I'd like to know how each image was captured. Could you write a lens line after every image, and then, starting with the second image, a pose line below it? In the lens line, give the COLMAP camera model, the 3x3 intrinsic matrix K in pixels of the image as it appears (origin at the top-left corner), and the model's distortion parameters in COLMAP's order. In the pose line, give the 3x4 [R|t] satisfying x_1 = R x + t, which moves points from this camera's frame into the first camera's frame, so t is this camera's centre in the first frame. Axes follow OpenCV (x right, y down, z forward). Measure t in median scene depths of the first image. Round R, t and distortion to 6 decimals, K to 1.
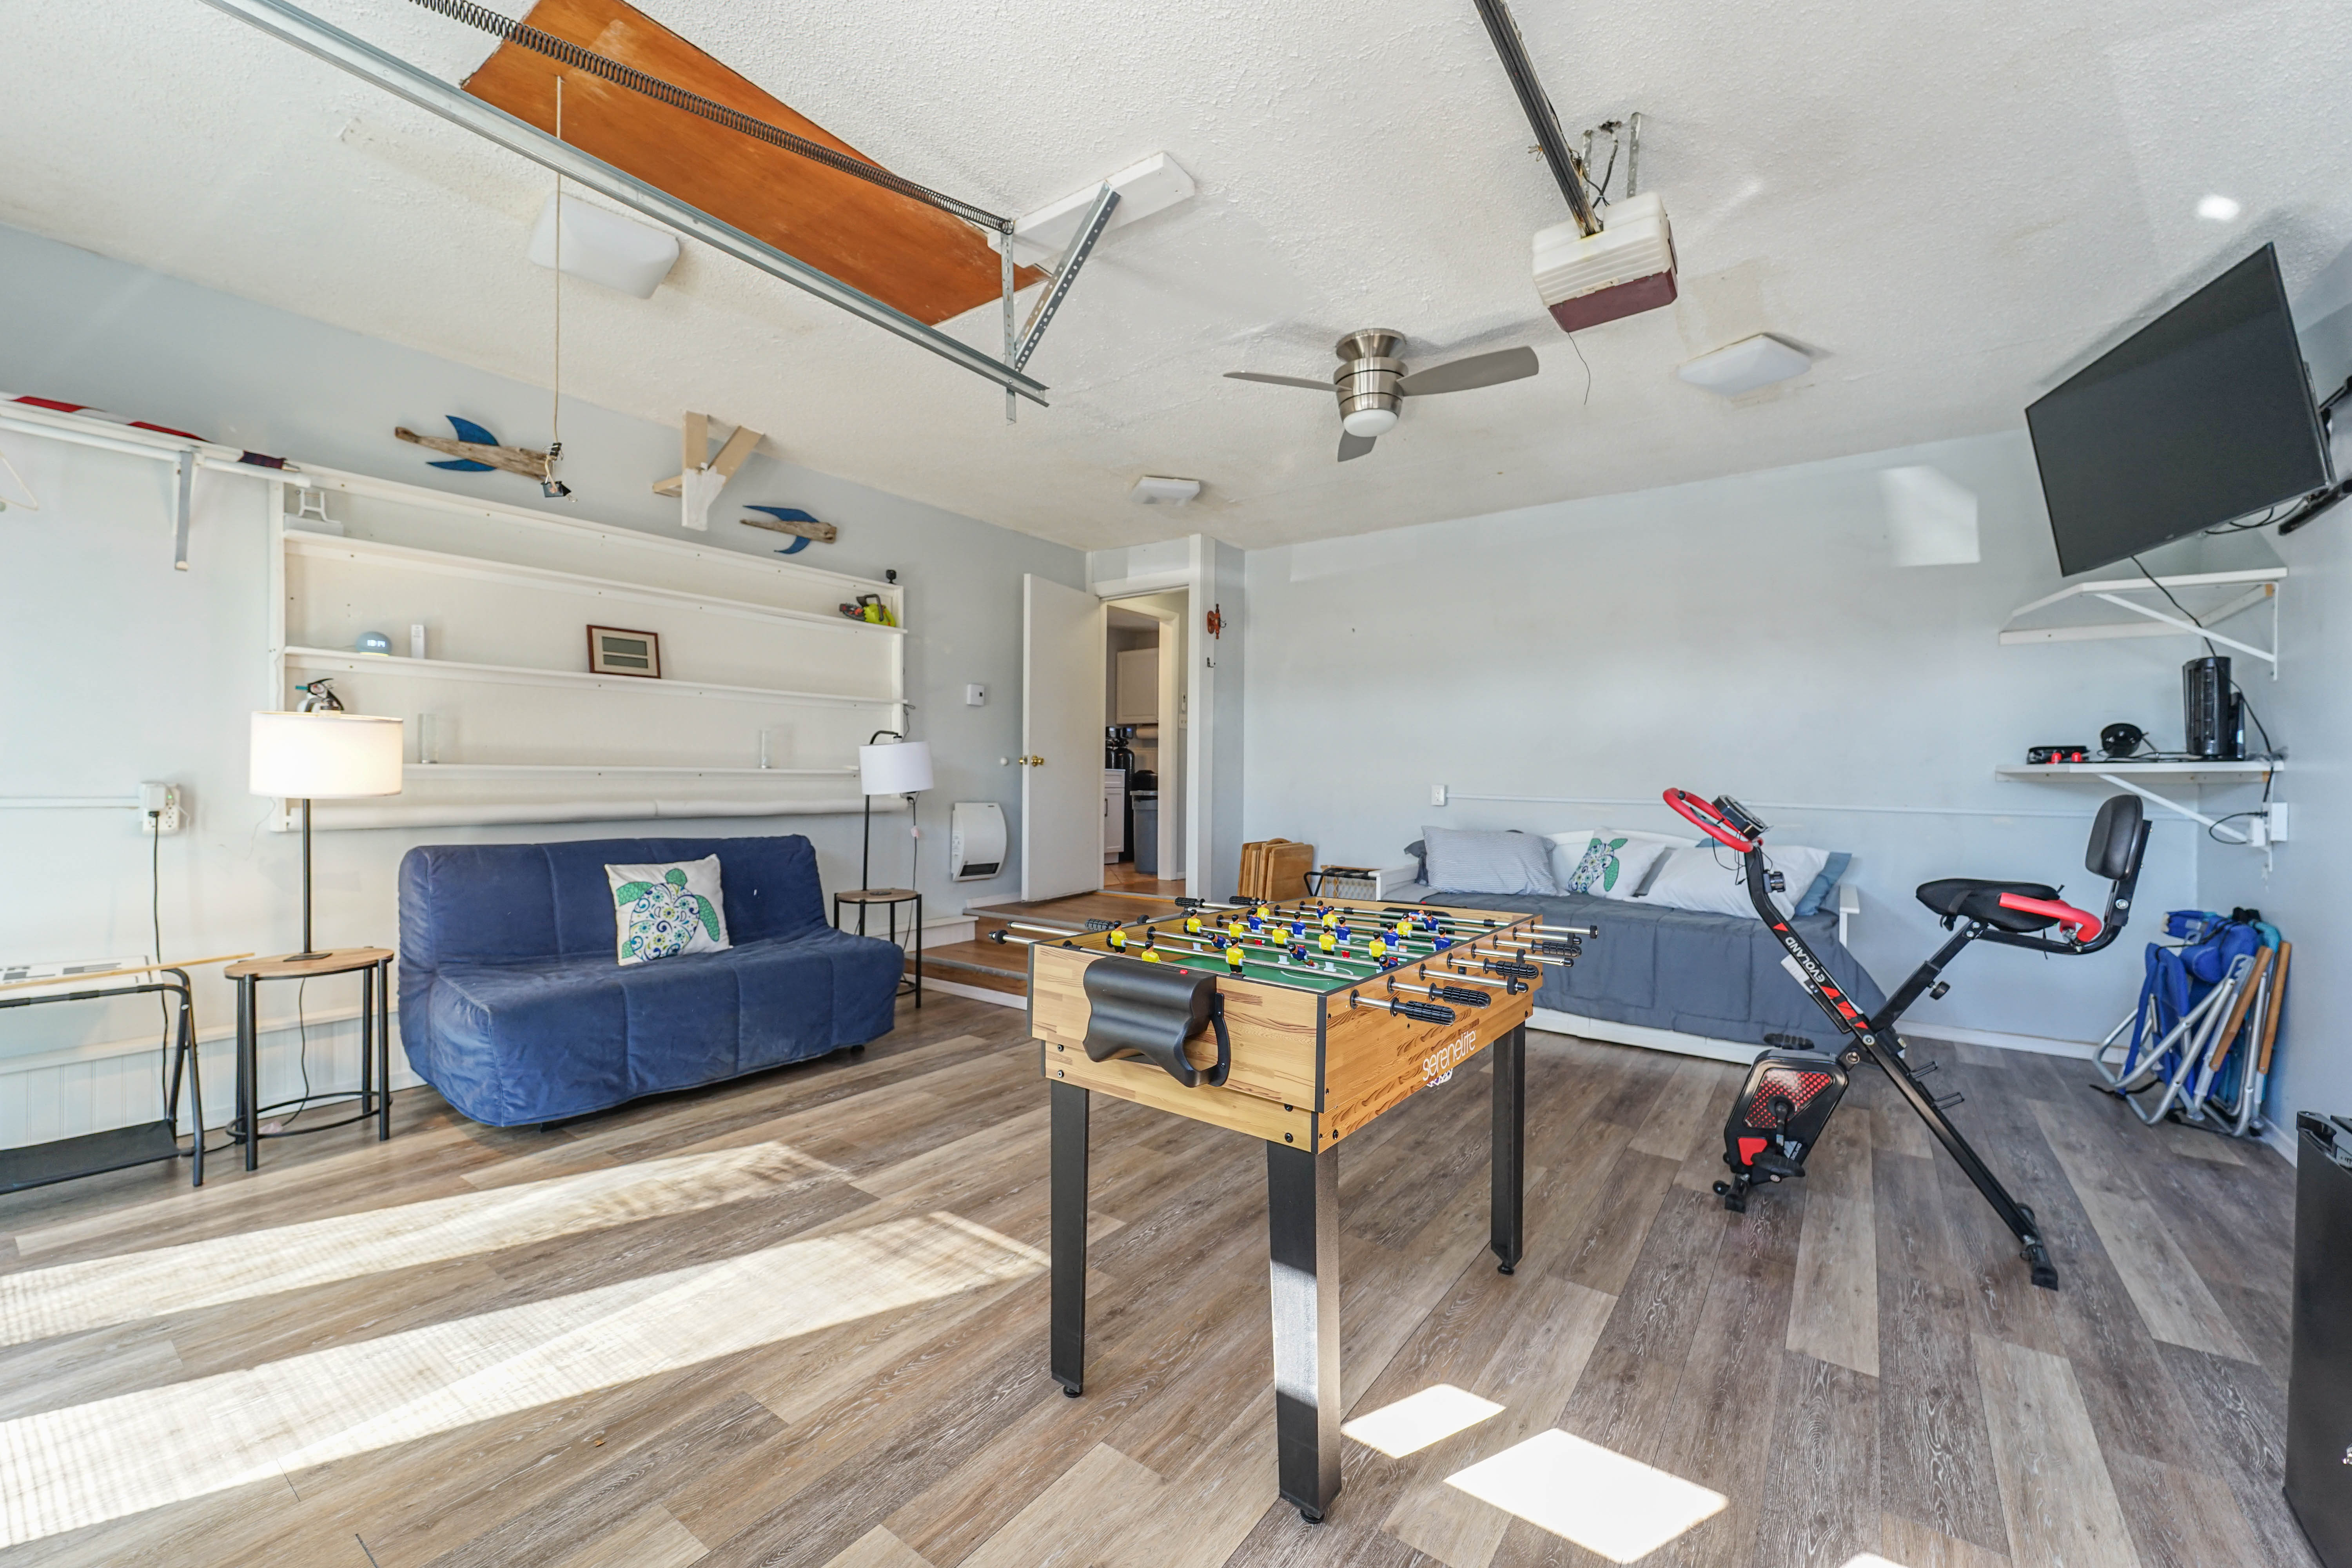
lens RADIAL K [[930.8, 0, 1184.4], [0, 930.8, 775.0], [0, 0, 1]] dist [0.019745, -0.007667]
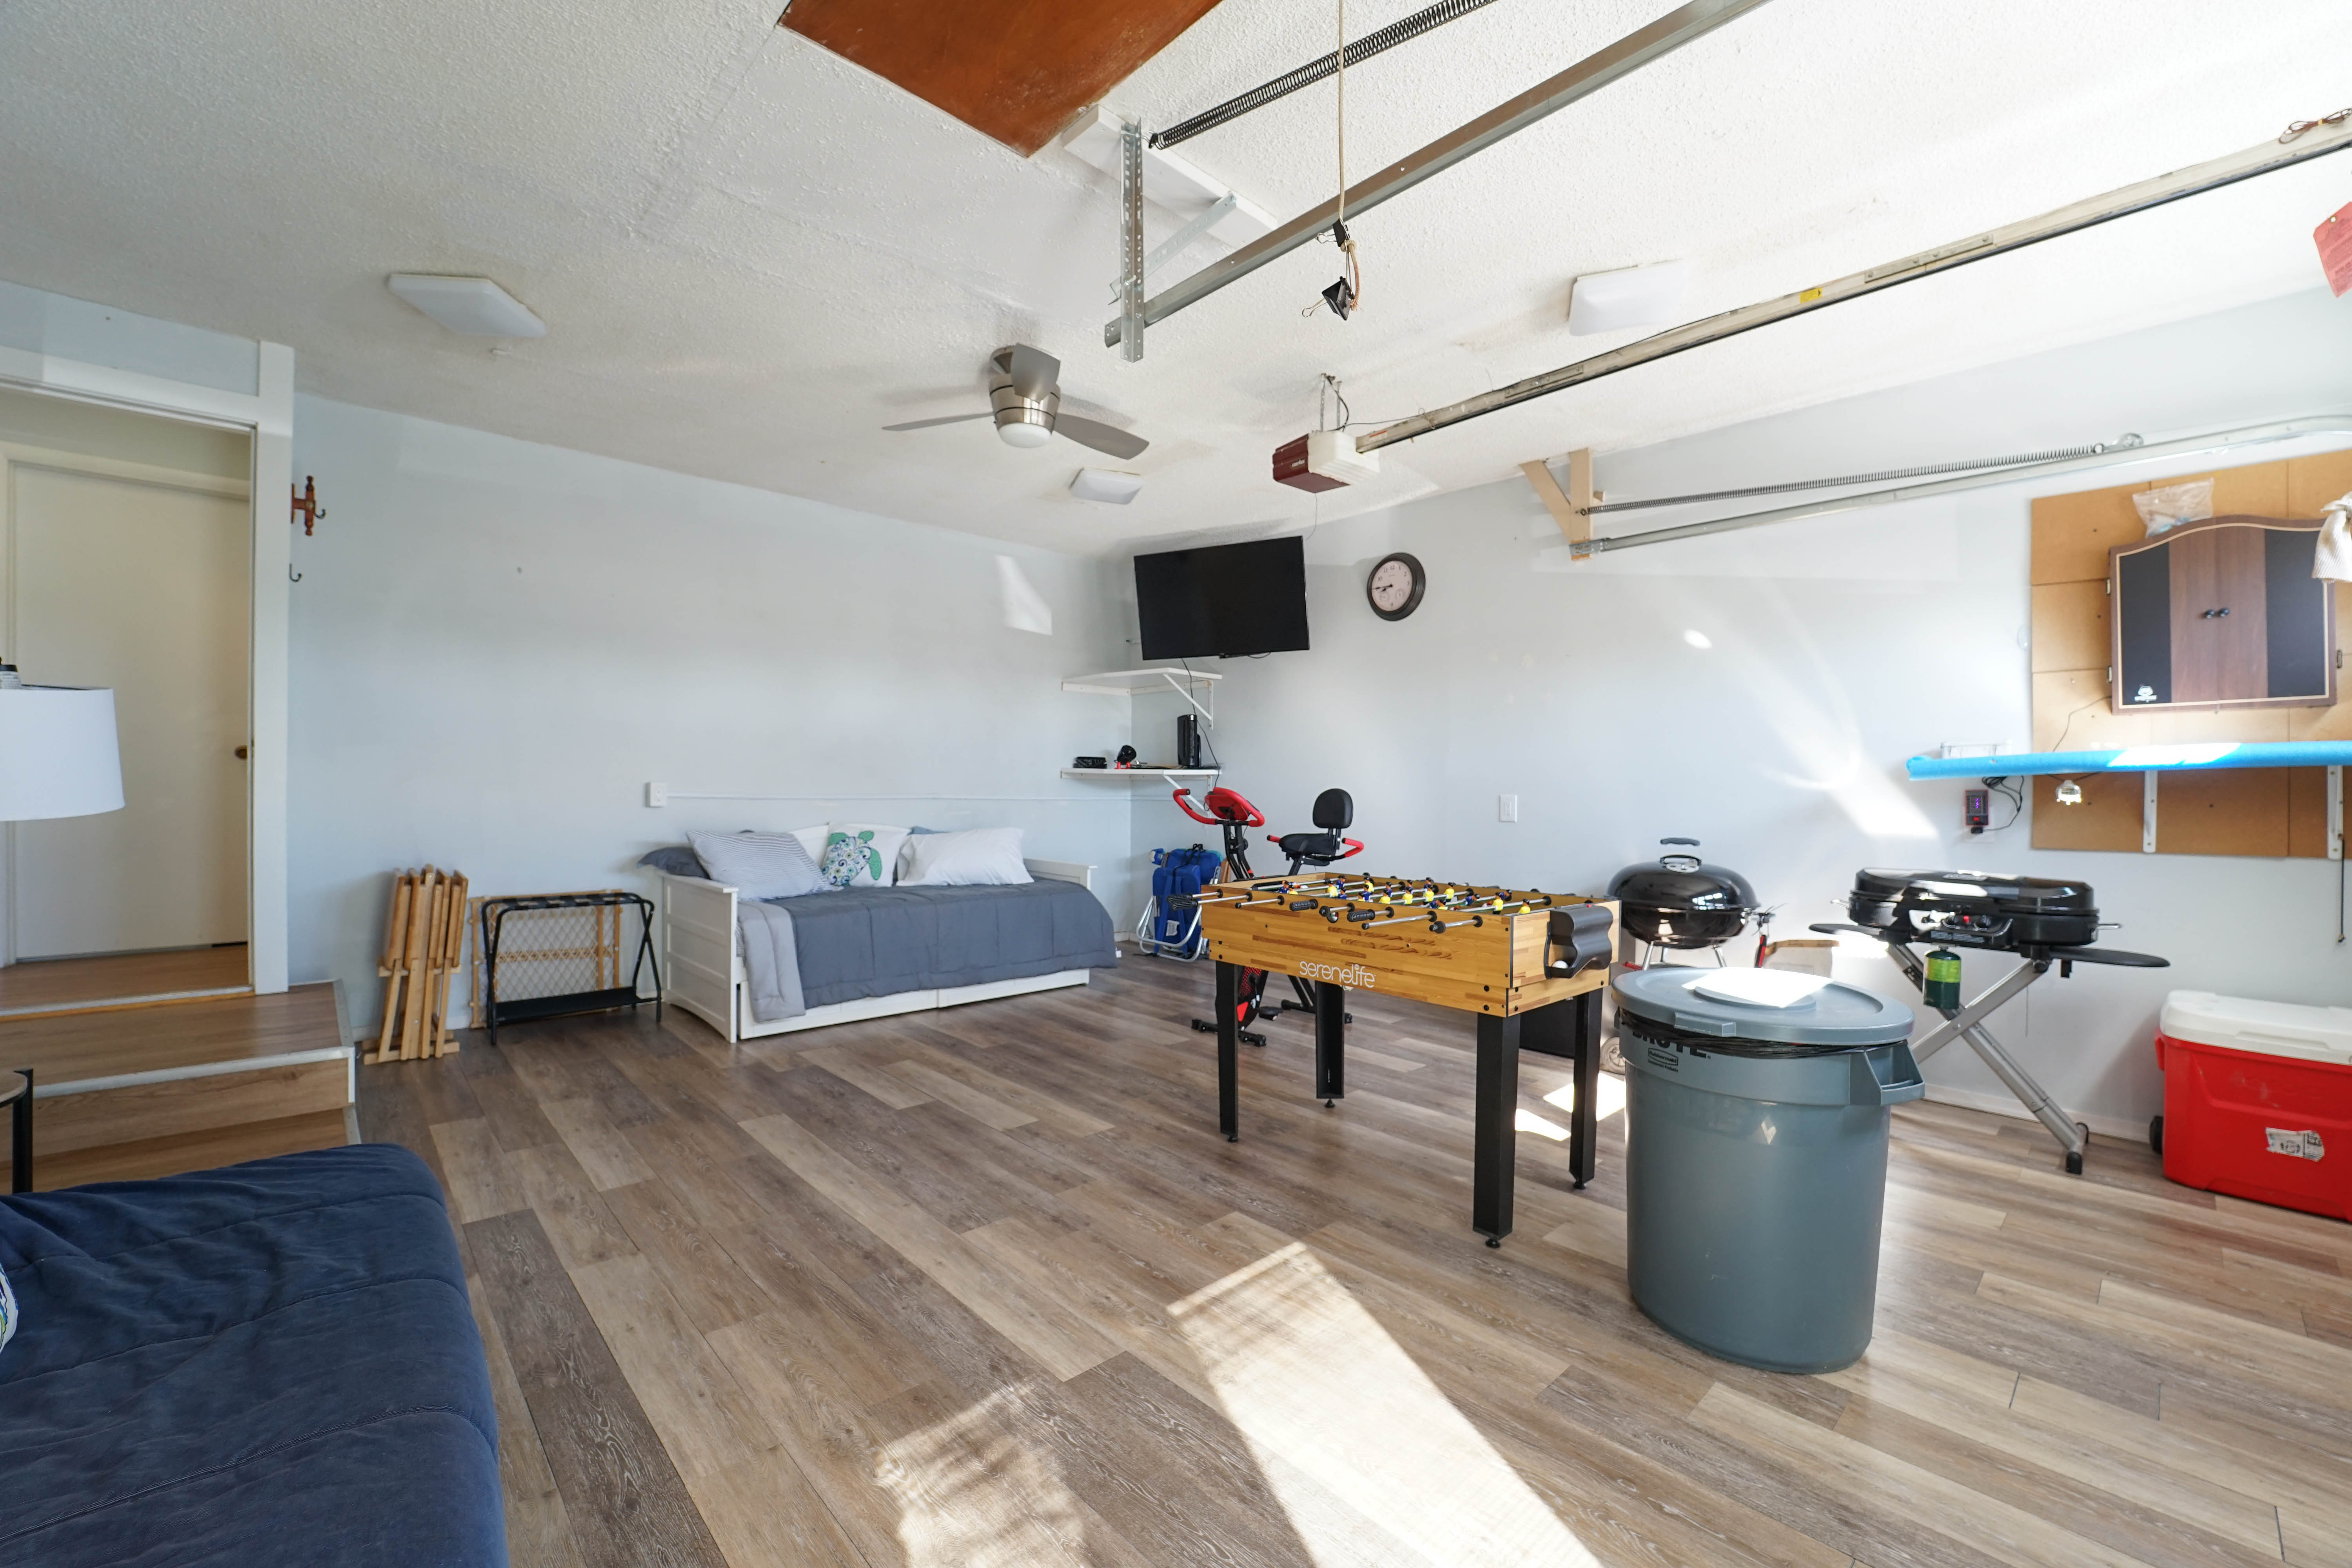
lens RADIAL K [[951.4, 0, 1186.3], [0, 951.4, 780.1], [0, 0, 1]] dist [-0.031956, 0.005134]
pose [[0.188738, -0.002789, 0.982024, -0.737558], [-0.011441, 0.999922, 0.005038, -0.002491], [-0.981961, -0.012186, 0.188691, 0.575056]]
